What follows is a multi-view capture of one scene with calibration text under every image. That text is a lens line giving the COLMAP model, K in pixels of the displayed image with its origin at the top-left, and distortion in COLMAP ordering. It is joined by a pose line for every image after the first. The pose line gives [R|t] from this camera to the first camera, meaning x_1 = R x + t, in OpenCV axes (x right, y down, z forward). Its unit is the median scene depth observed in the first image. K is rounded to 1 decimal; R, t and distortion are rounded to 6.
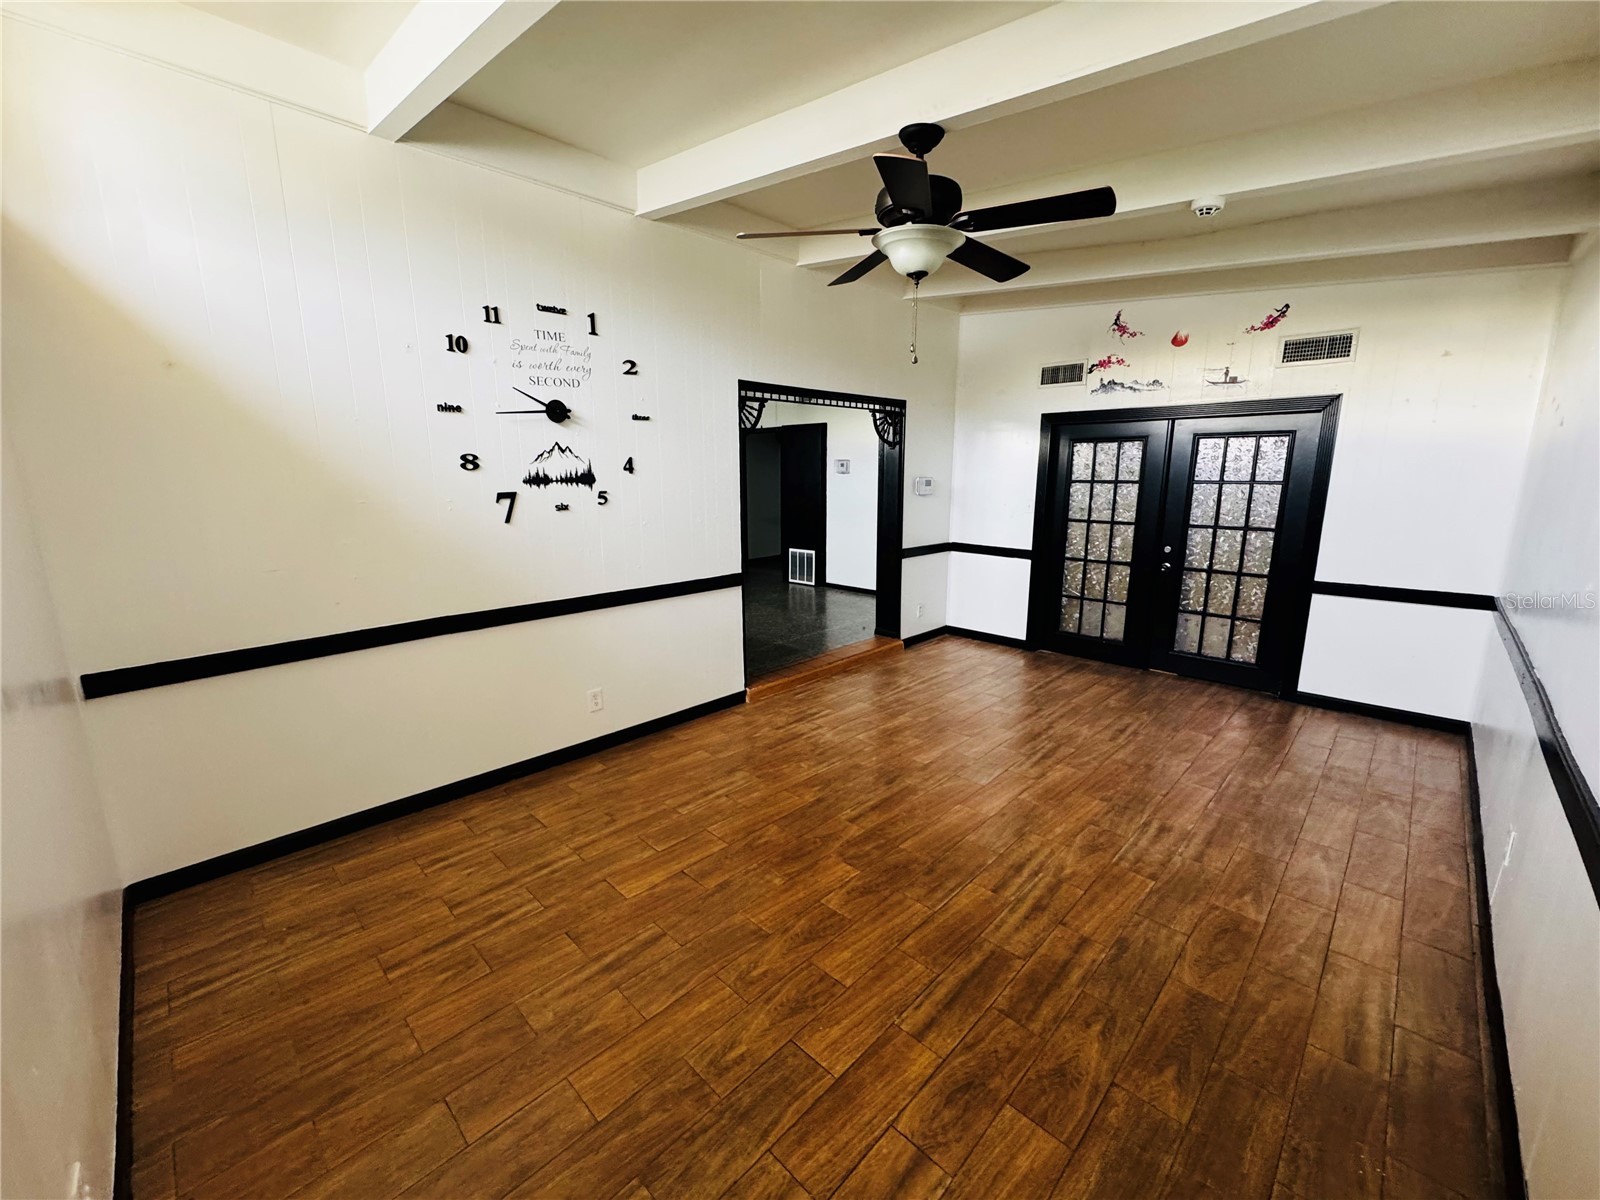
lens RADIAL K [[645.4, 0, 793.1], [0, 645.4, 589.5], [0, 0, 1]] dist [0.001545, 0.000594]
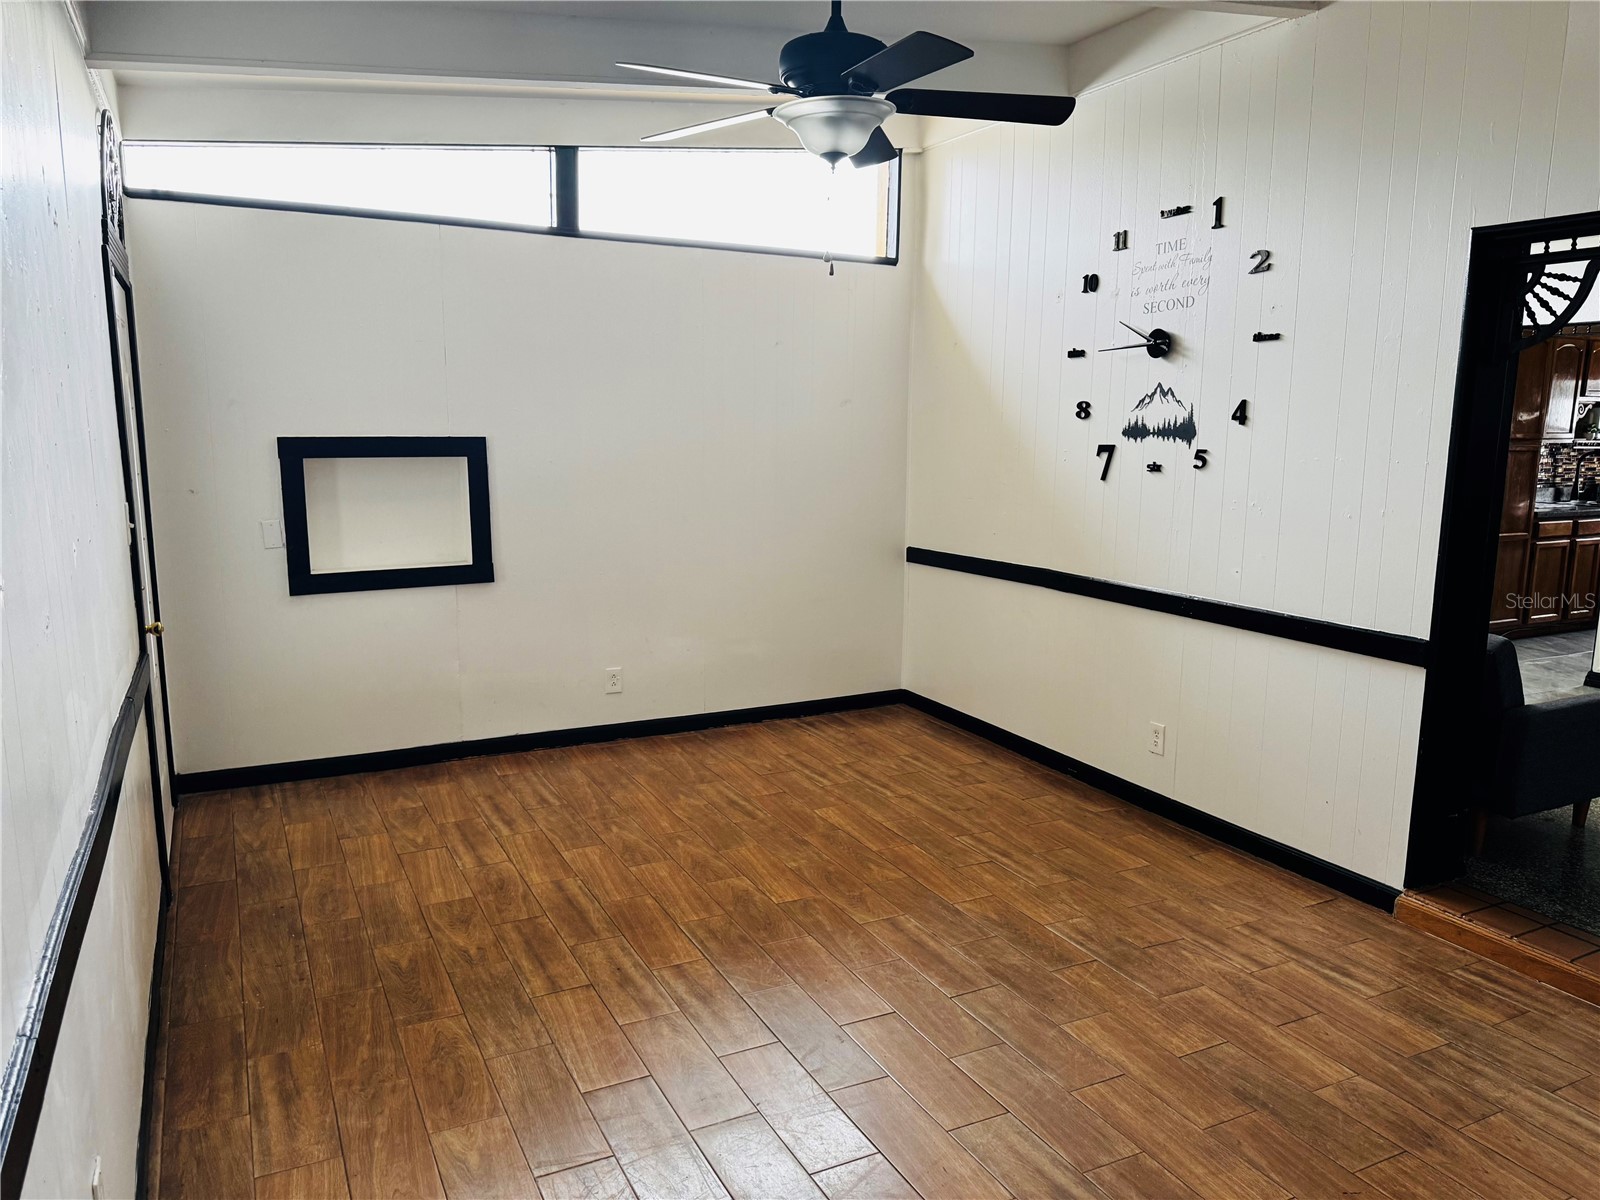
lens RADIAL K [[1119.6, 0, 806.0], [0, 1119.6, 603.2], [0, 0, 1]] dist [0.040652, -0.064976]
pose [[-0.310542, 0.151400, -0.938425, 1.230677], [-0.186287, 0.958397, 0.216268, -0.217233], [0.932127, 0.241976, -0.269419, 1.192611]]
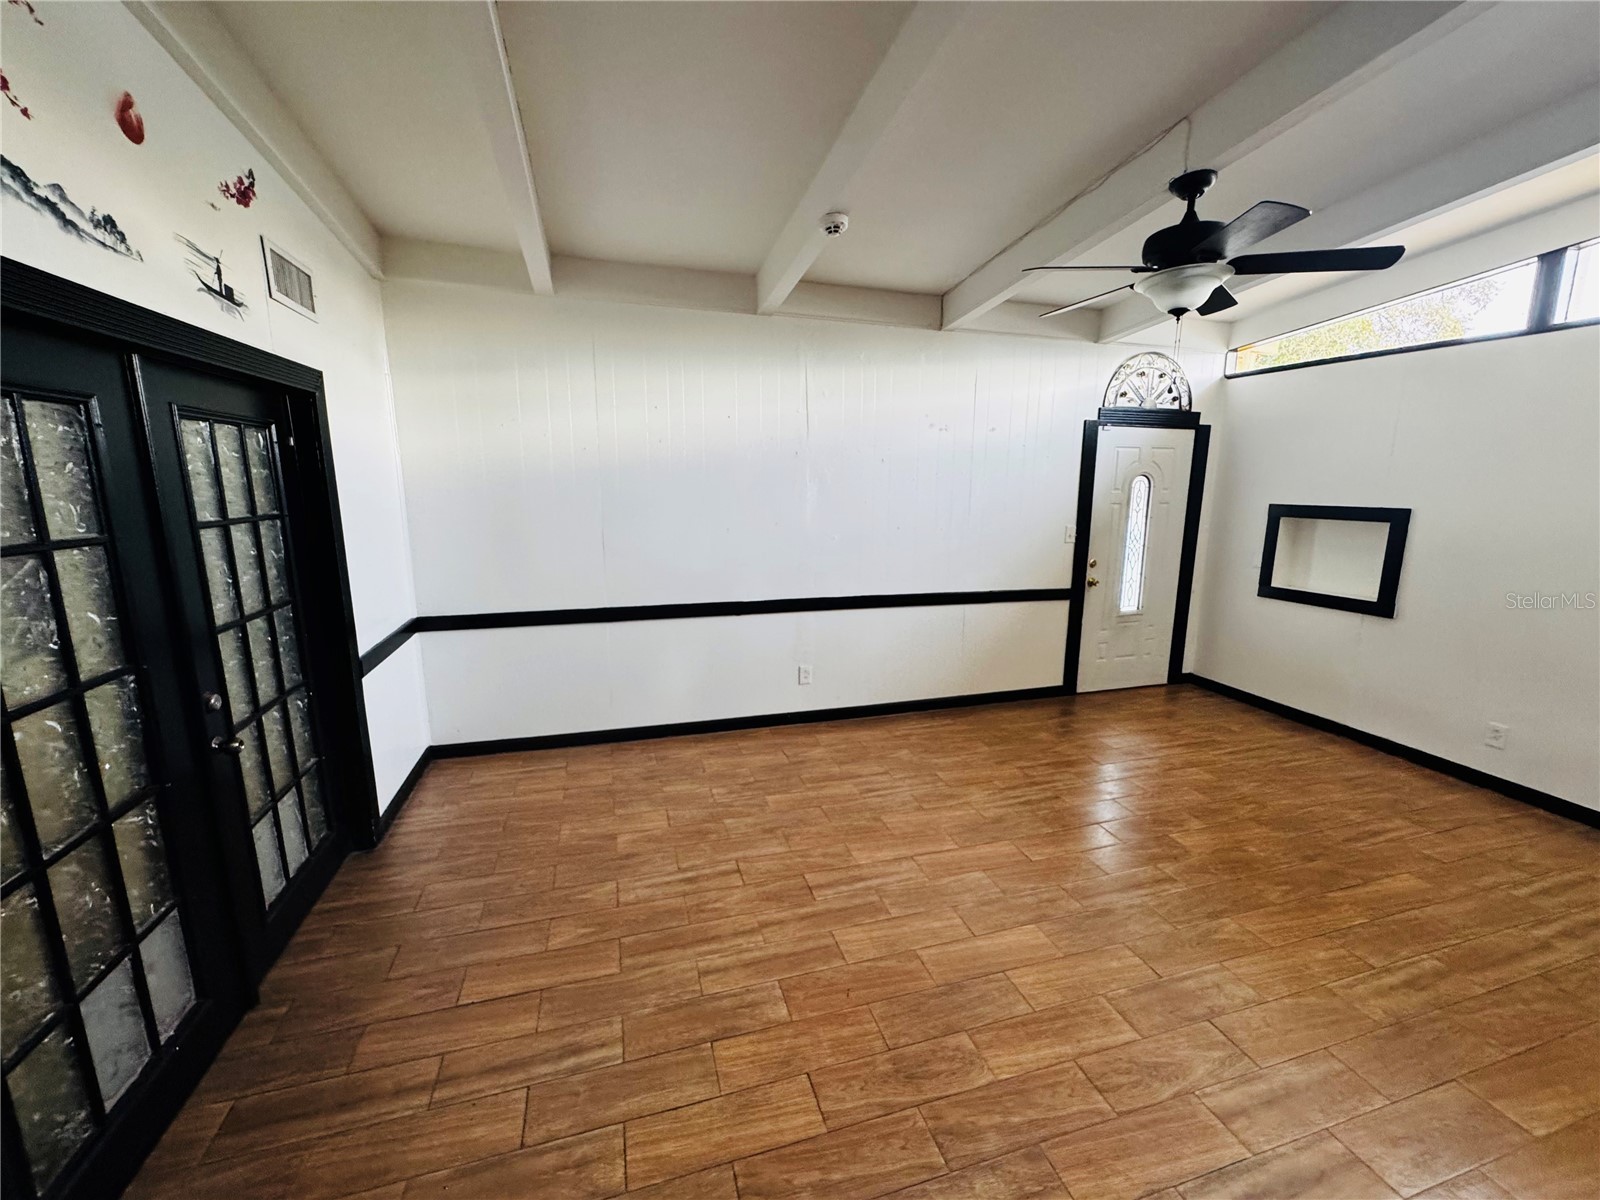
lens RADIAL K [[645.4, 0, 798.7], [0, 645.4, 597.7], [0, 0, 1]] dist [0.001545, 0.000594]
pose [[-0.880187, -0.094346, 0.465155, 0.171120], [0.081570, 0.935393, 0.344074, -0.380024], [-0.467564, 0.340792, -0.815625, 1.908993]]
